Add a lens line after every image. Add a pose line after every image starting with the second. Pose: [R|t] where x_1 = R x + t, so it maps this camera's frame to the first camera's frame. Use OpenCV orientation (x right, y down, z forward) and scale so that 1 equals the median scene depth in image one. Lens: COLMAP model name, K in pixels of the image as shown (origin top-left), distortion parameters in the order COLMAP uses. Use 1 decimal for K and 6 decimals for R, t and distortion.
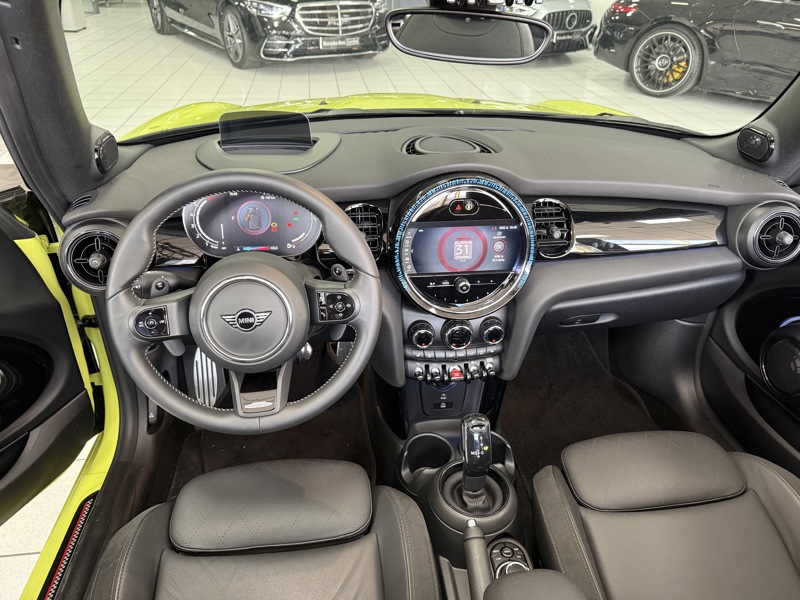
lens RADIAL K [[571.2, 0, 401.8], [0, 571.2, 294.6], [0, 0, 1]] dist [0.088240, -0.118492]
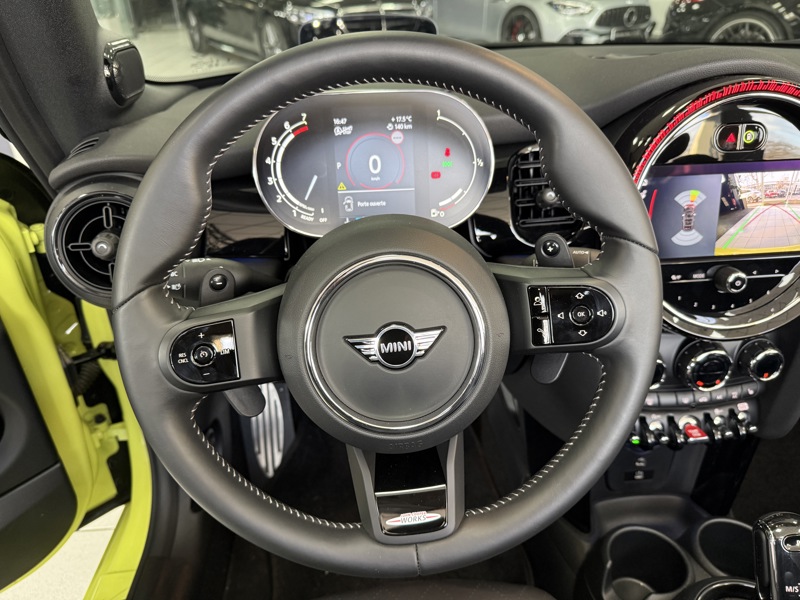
lens RADIAL K [[571.2, 0, 401.8], [0, 571.2, 294.6], [0, 0, 1]] dist [0.088240, -0.118492]
pose [[0.998250, -0.020796, -0.055362, -0.185548], [0.018630, 0.999052, -0.039353, 0.015731], [0.056128, 0.038253, 0.997691, 0.406504]]
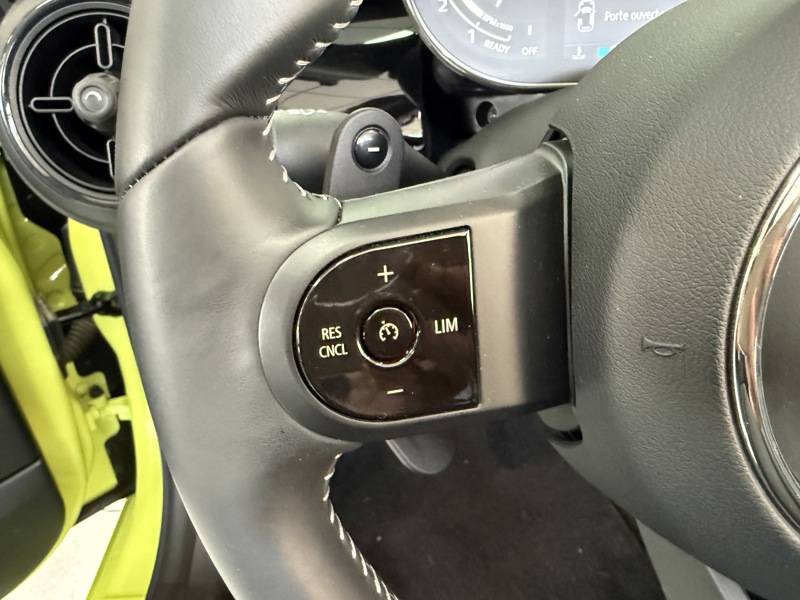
lens RADIAL K [[577.8, 0, 358.2], [0, 577.8, 288.4], [0, 0, 1]] dist [0.010338, 0.002159]
pose [[0.993664, 0.007296, -0.112154, -0.329738], [-0.004908, 0.999756, 0.021553, 0.025670], [0.112284, -0.020866, 0.993457, 0.654649]]
